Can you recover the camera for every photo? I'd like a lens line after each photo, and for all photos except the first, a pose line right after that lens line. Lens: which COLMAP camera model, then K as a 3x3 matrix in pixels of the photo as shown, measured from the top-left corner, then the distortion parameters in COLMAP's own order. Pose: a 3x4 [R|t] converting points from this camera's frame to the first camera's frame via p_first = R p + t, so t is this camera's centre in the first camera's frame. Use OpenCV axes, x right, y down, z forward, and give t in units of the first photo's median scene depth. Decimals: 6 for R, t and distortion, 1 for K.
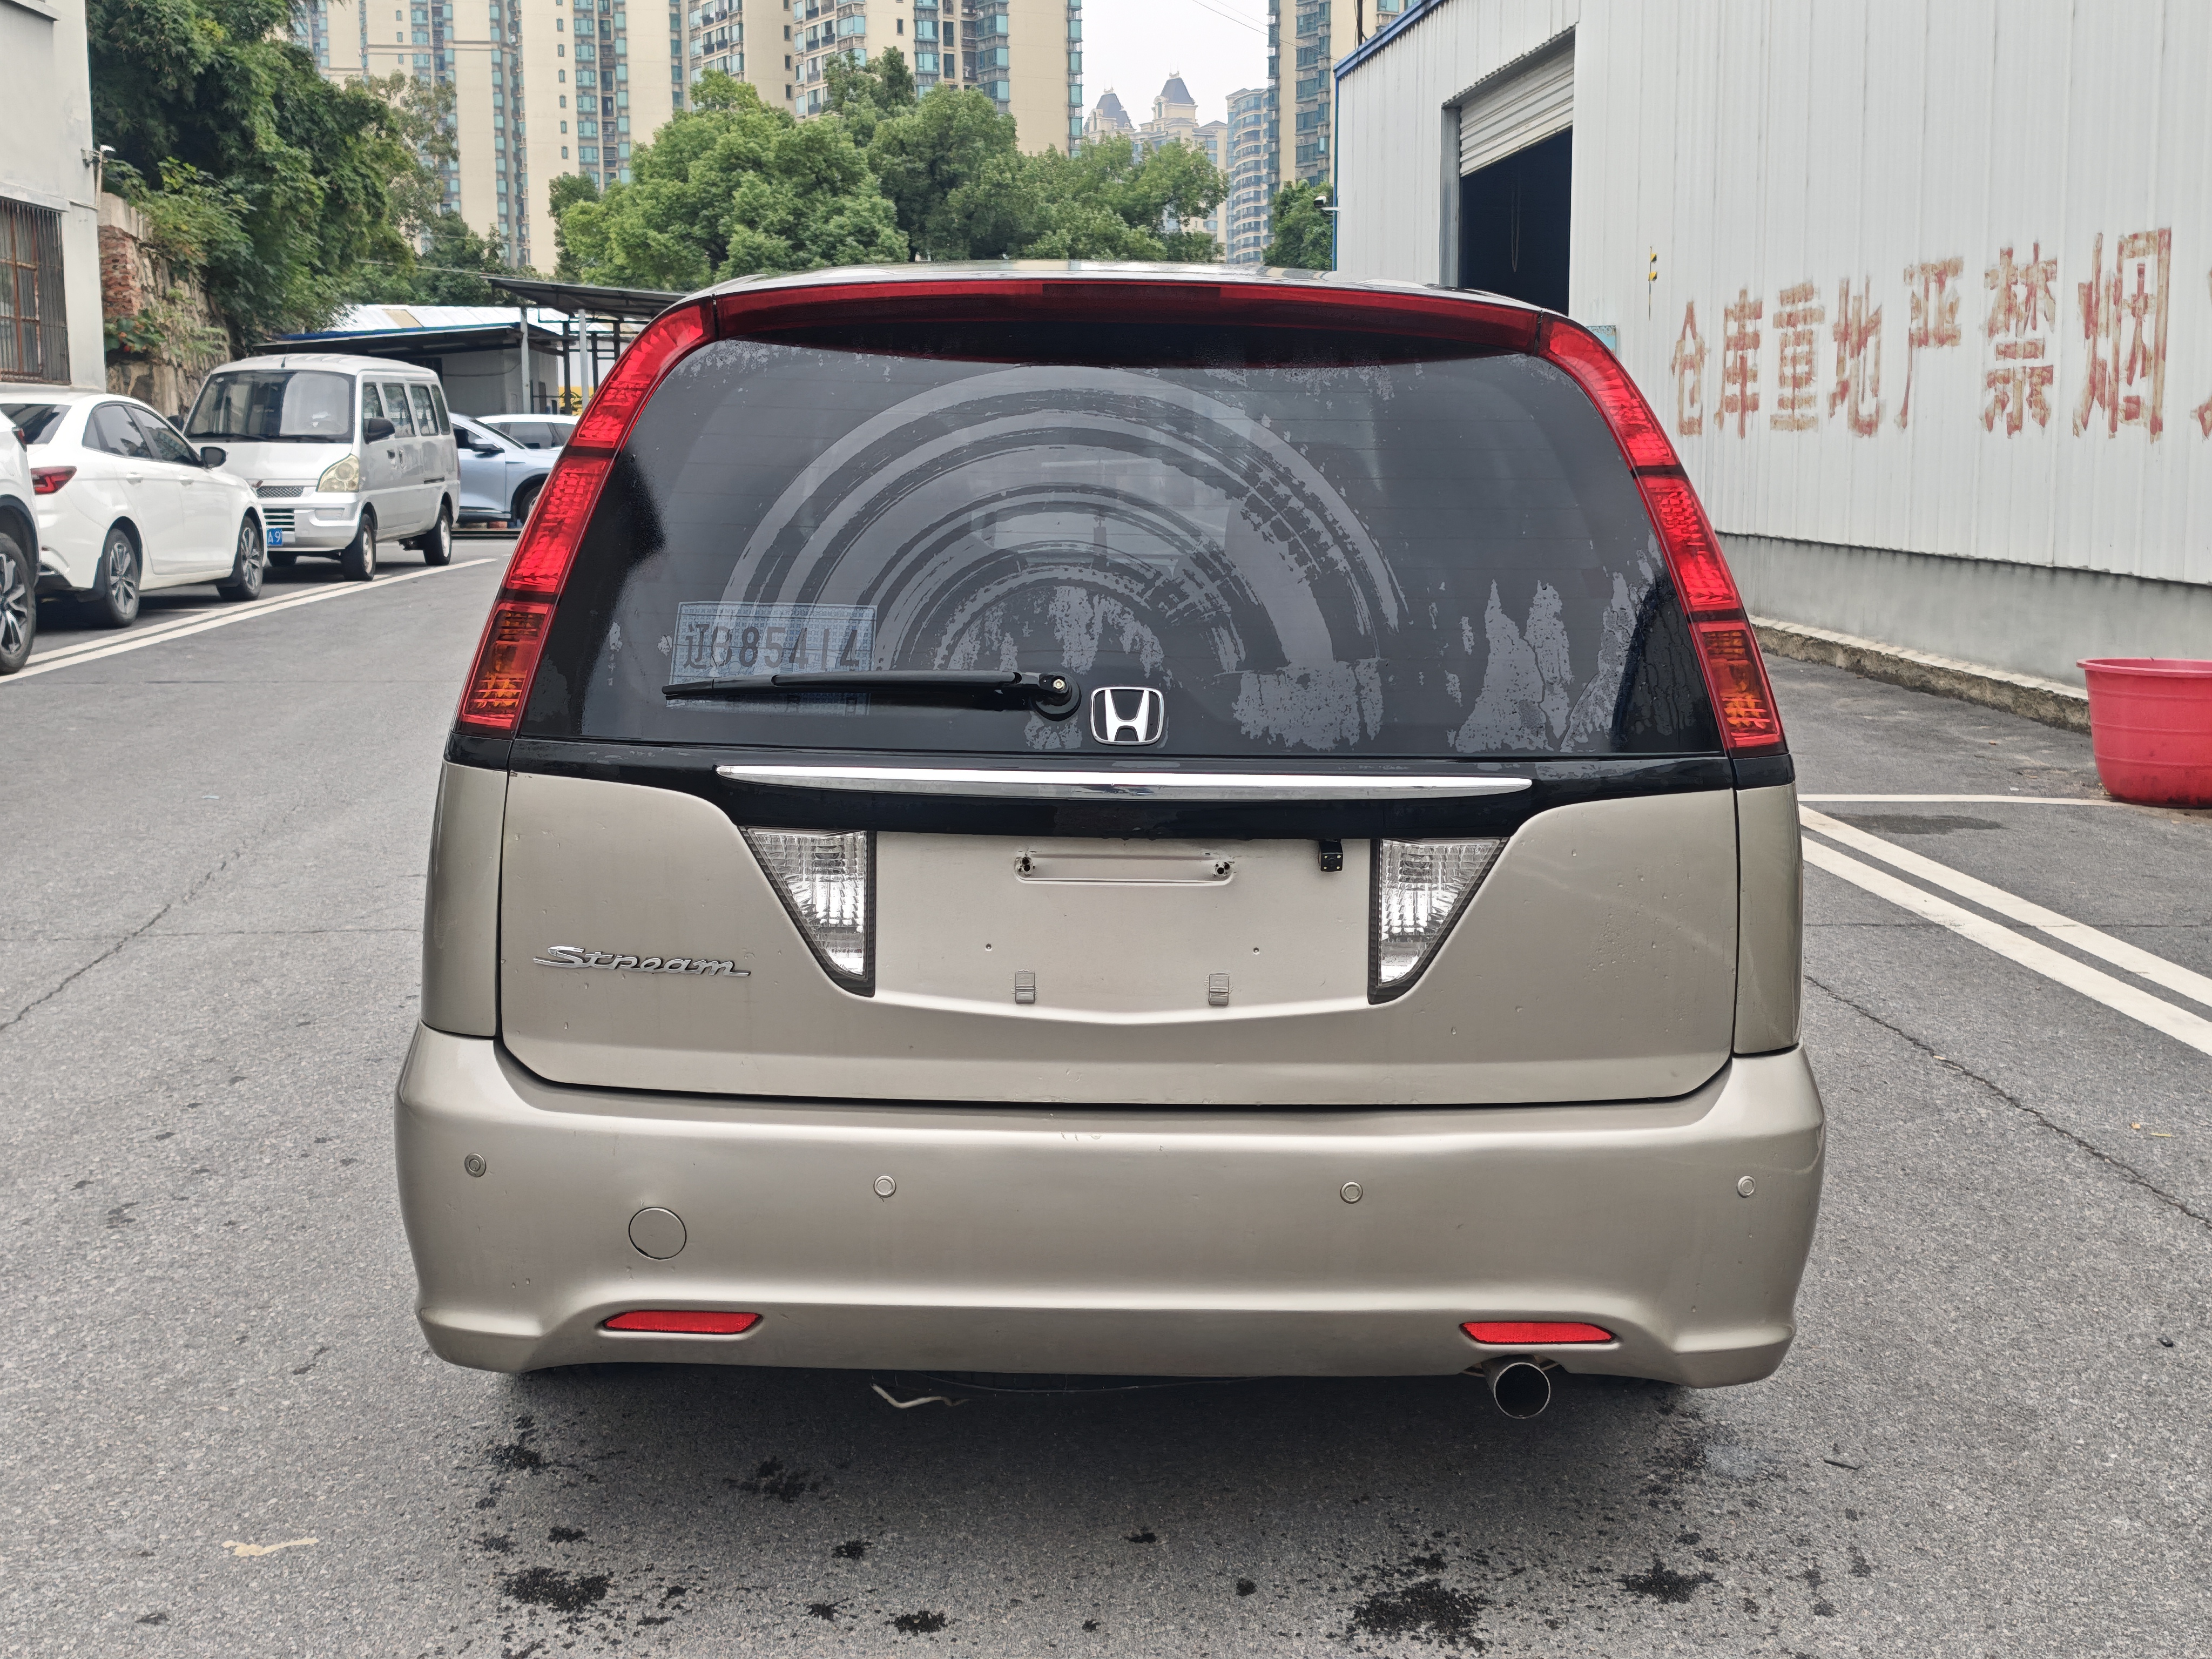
lens RADIAL K [[2719.1, 0, 1112.4], [0, 2719.1, 758.5], [0, 0, 1]] dist [0.163659, -0.521588]
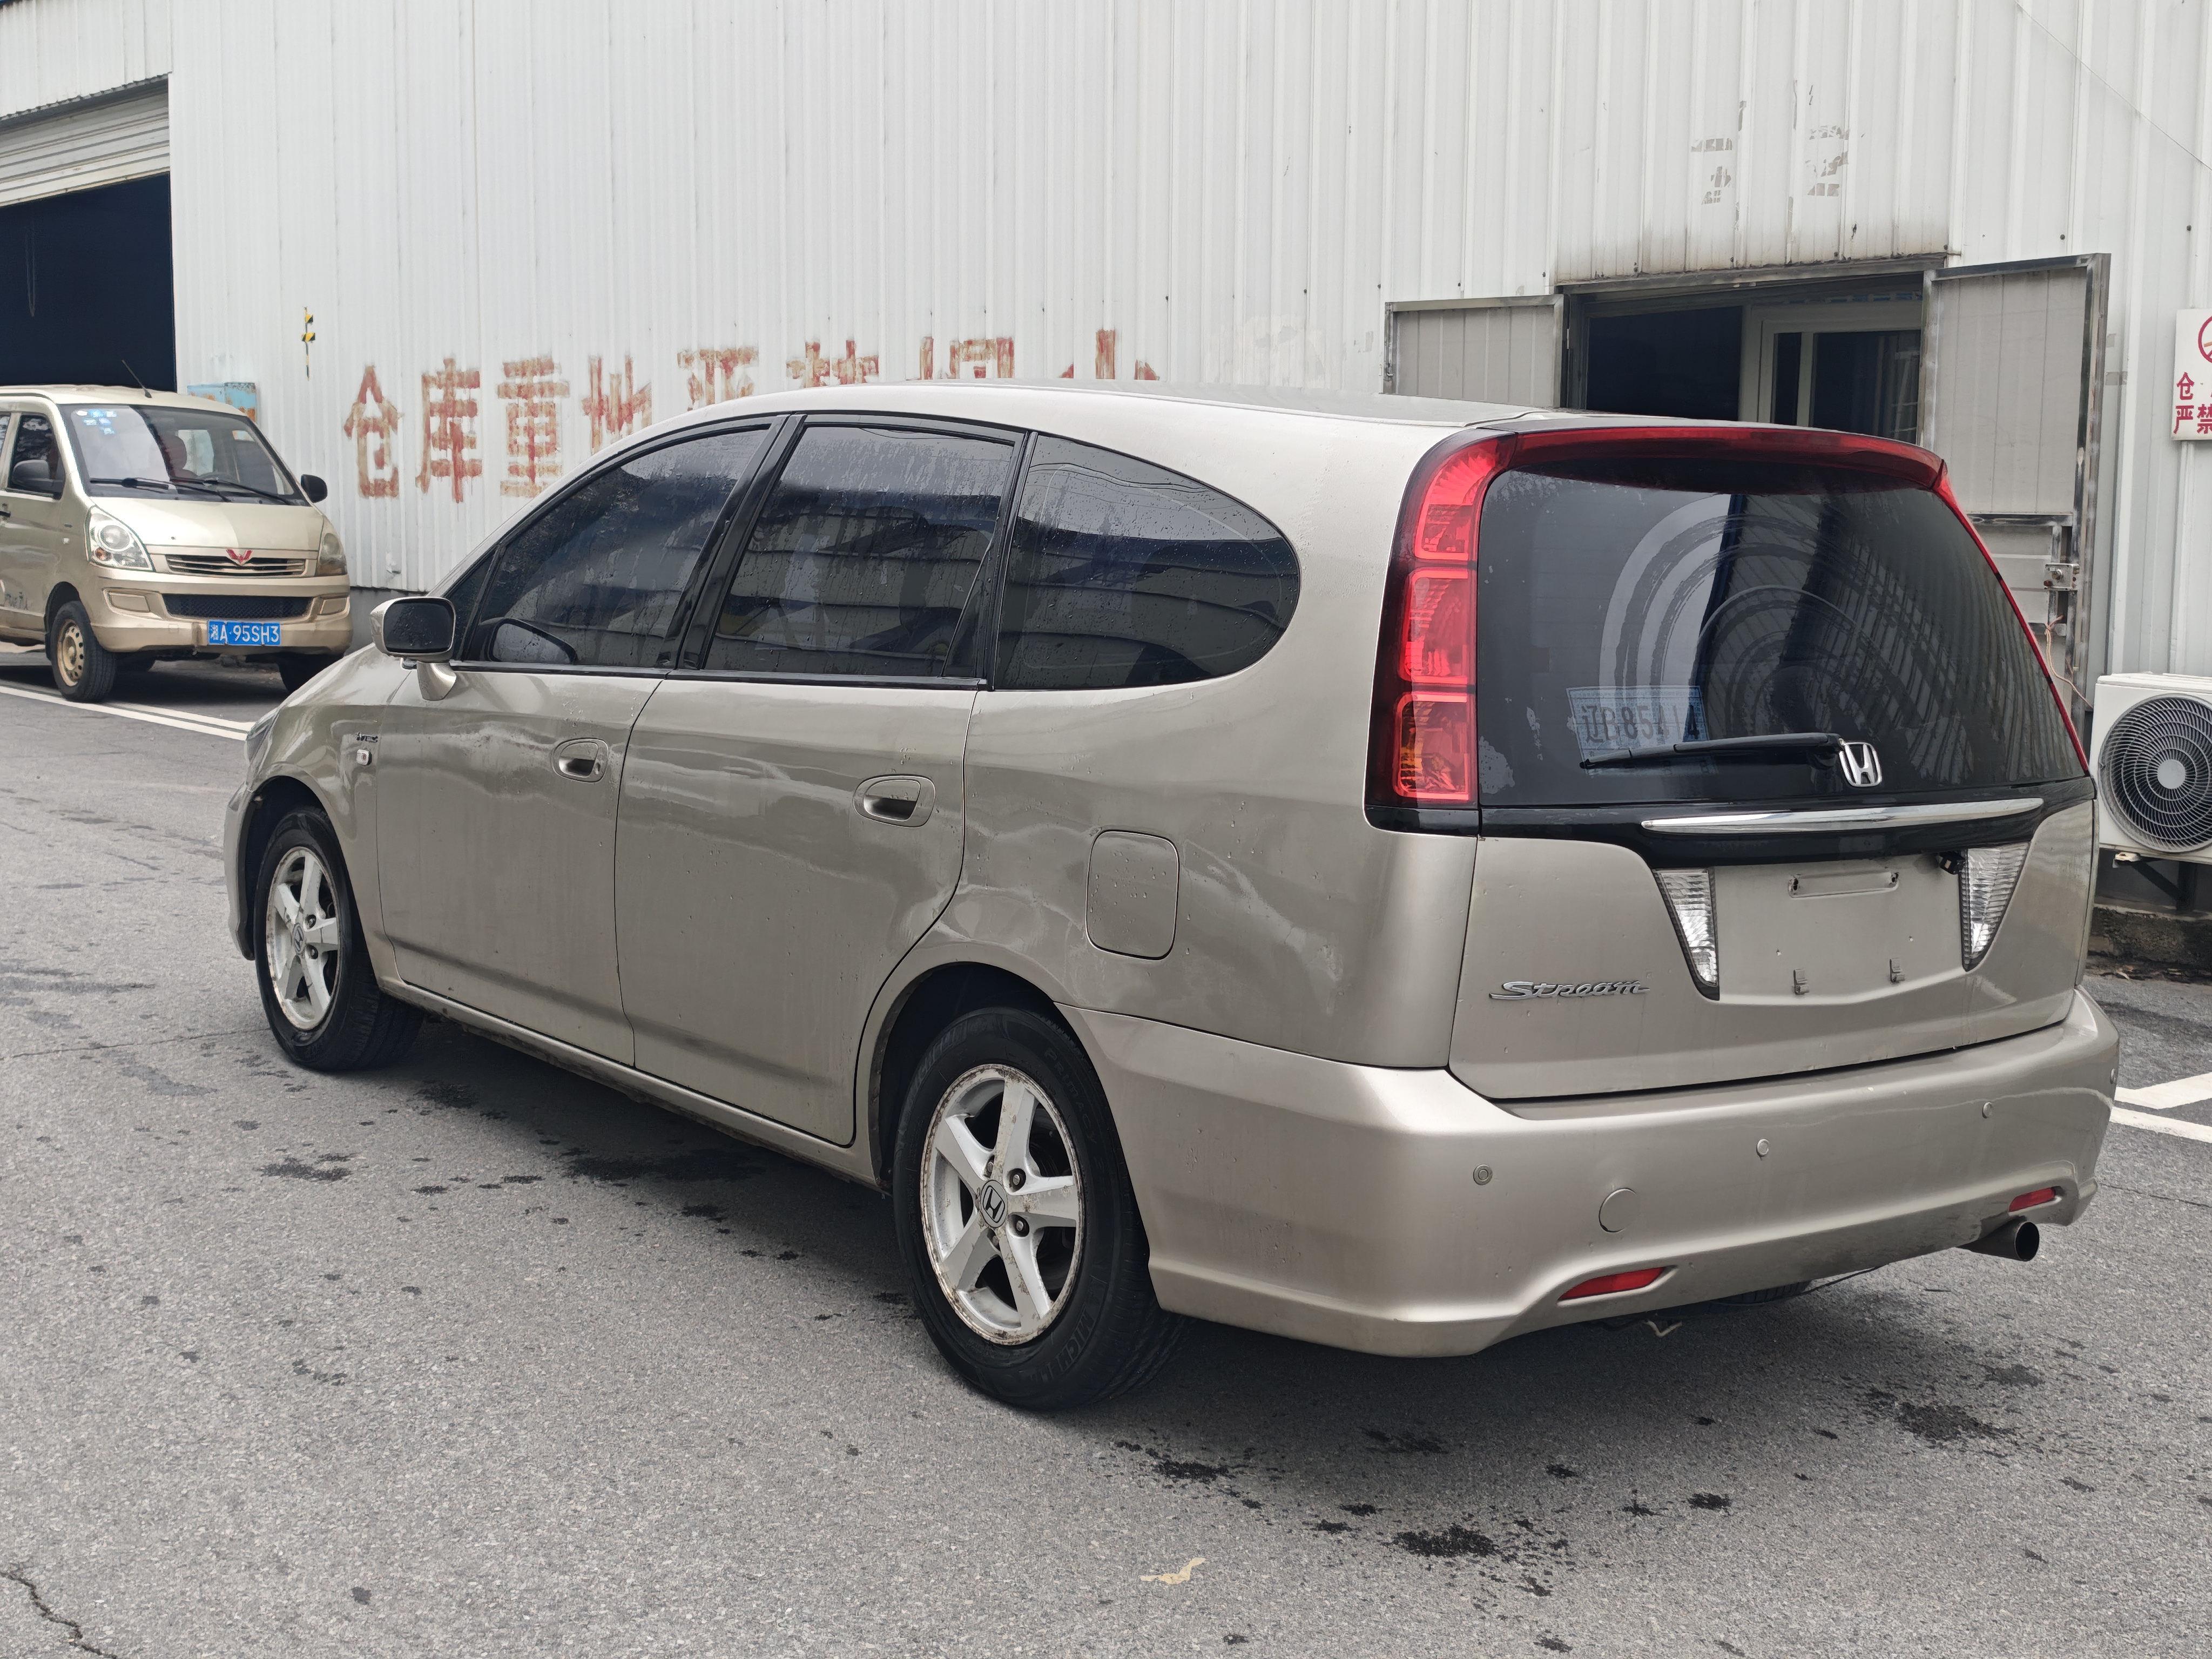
lens RADIAL K [[2719.1, 0, 1112.4], [0, 2719.1, 758.5], [0, 0, 1]] dist [0.163659, -0.521588]
pose [[0.804704, -0.042329, 0.592165, -0.685635], [0.053274, 0.998579, -0.001015, -0.023614], [-0.591281, 0.032364, 0.805816, 0.098620]]
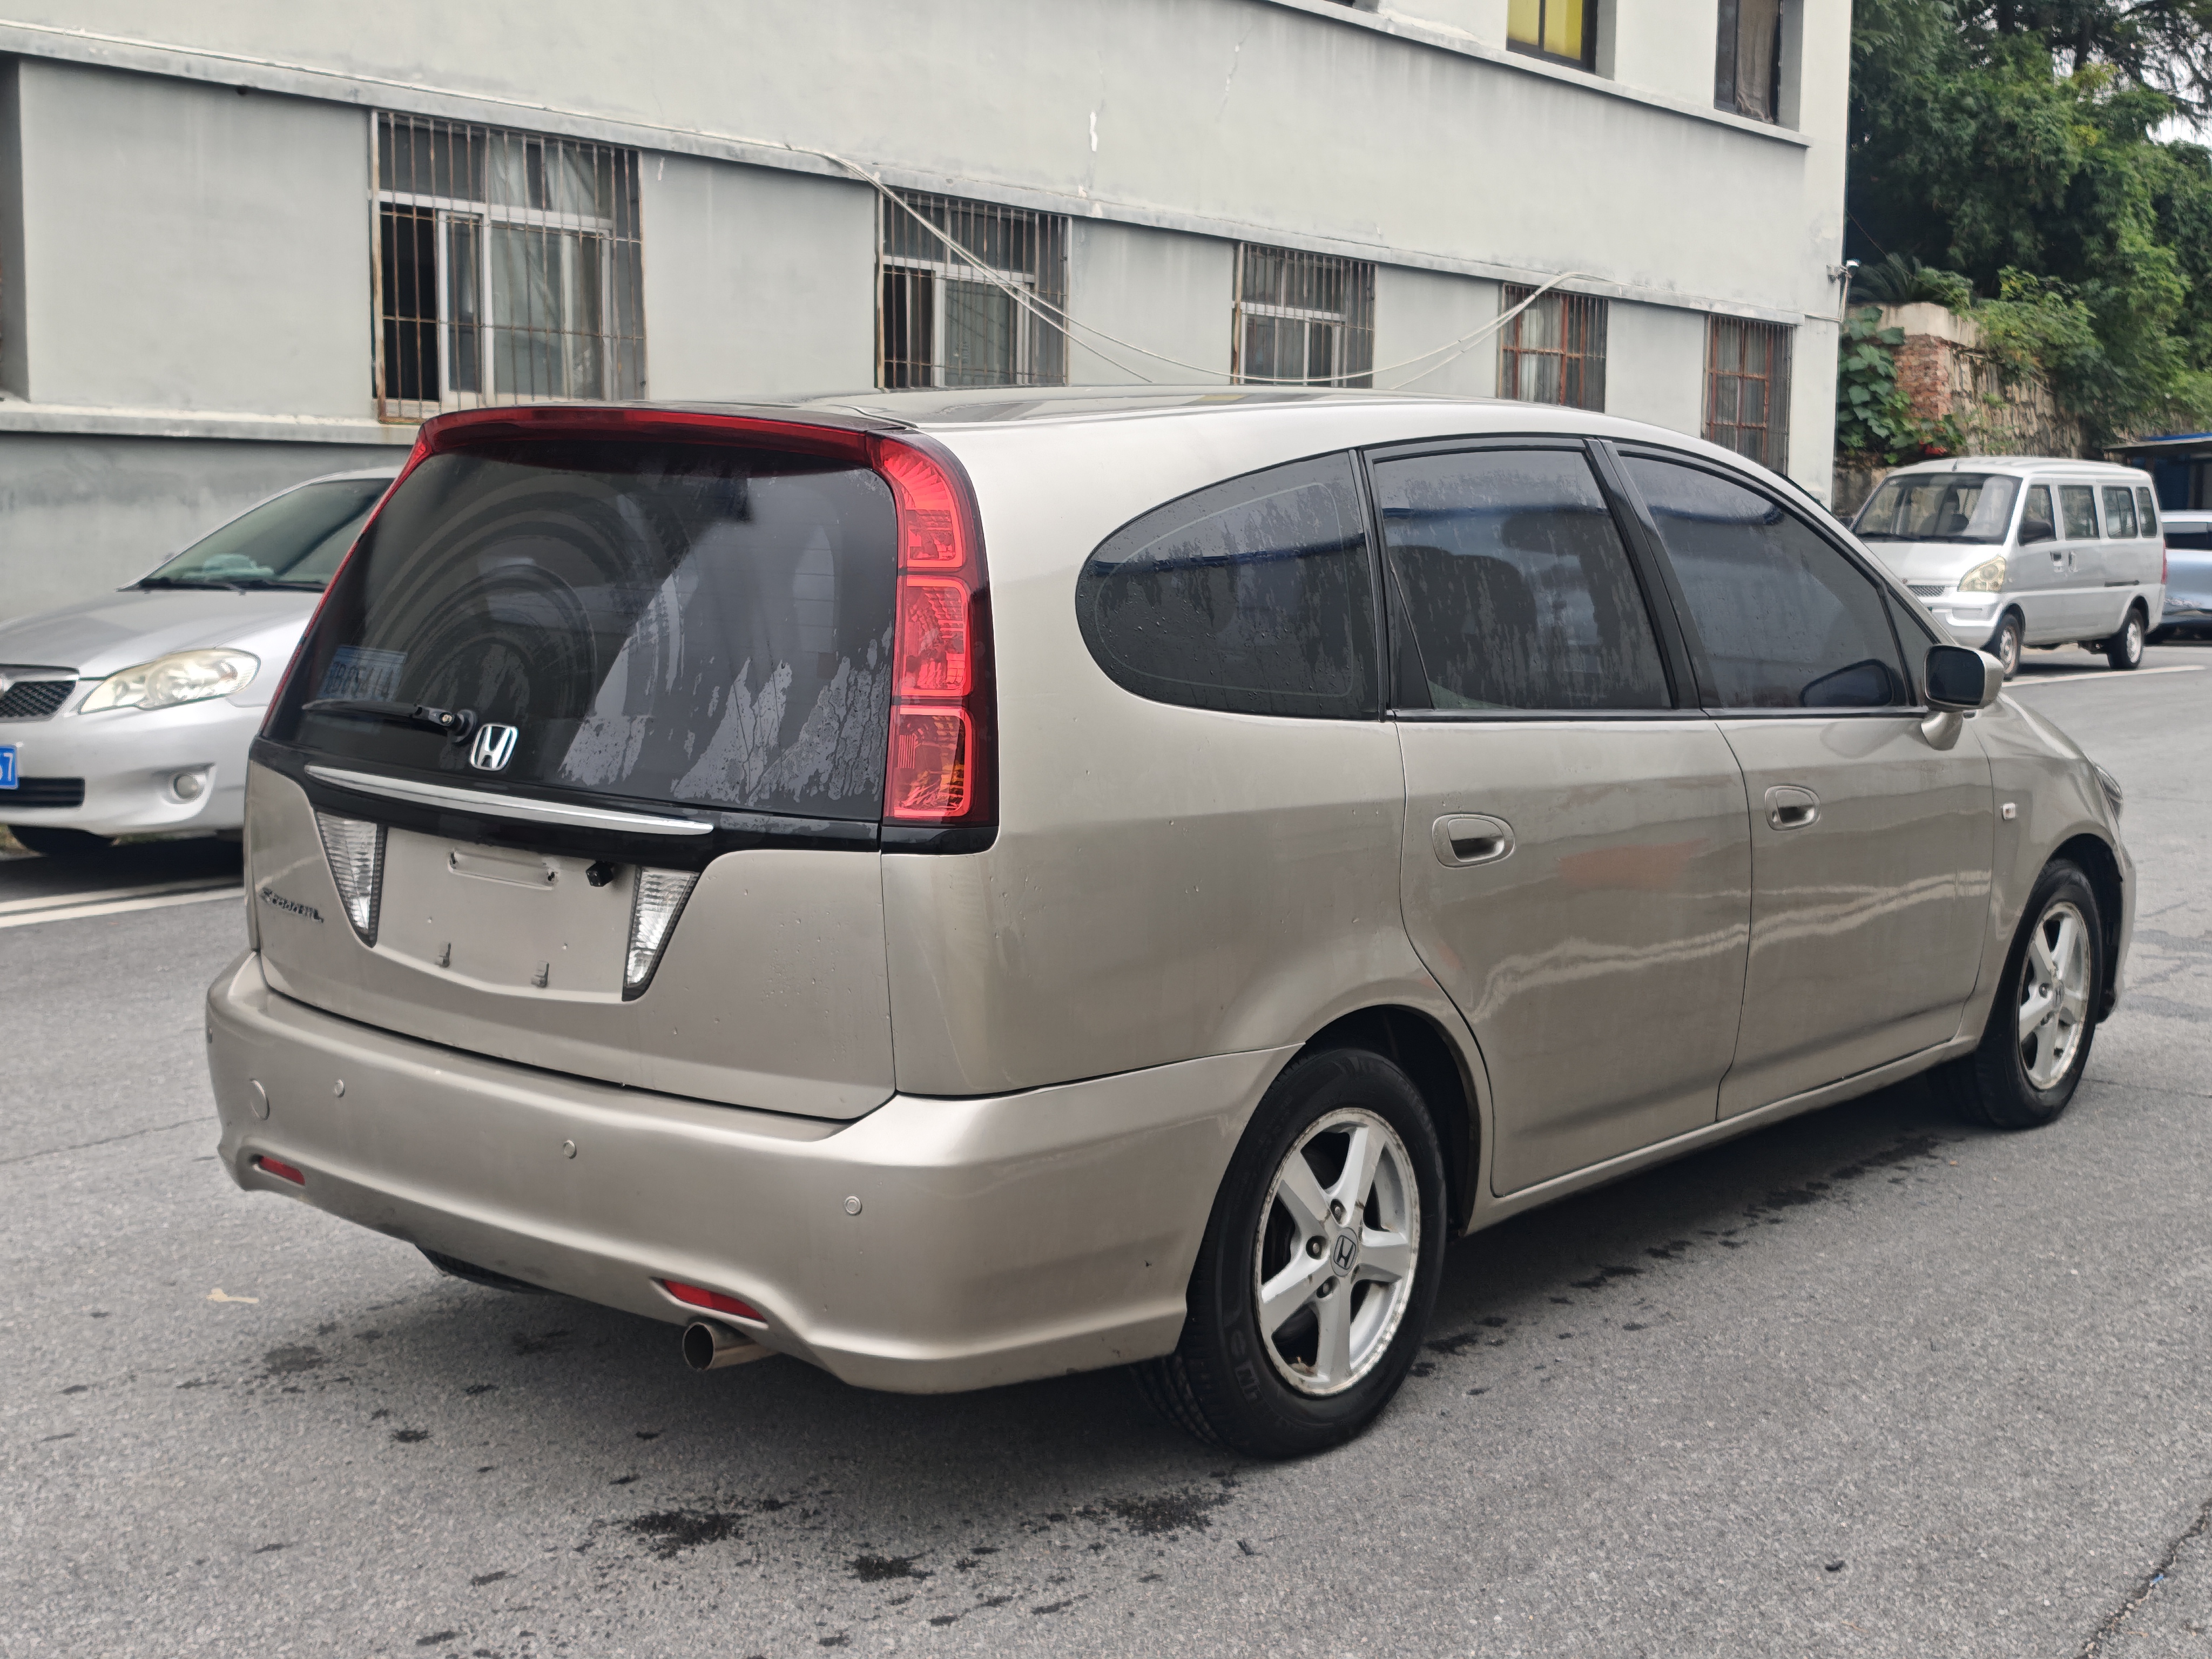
lens RADIAL K [[2719.1, 0, 1112.4], [0, 2719.1, 758.5], [0, 0, 1]] dist [0.163659, -0.521588]
pose [[0.759299, 0.068448, -0.647132, 0.681161], [-0.091760, 0.995778, -0.002340, -0.022265], [0.644240, 0.061158, 0.762374, 0.136359]]
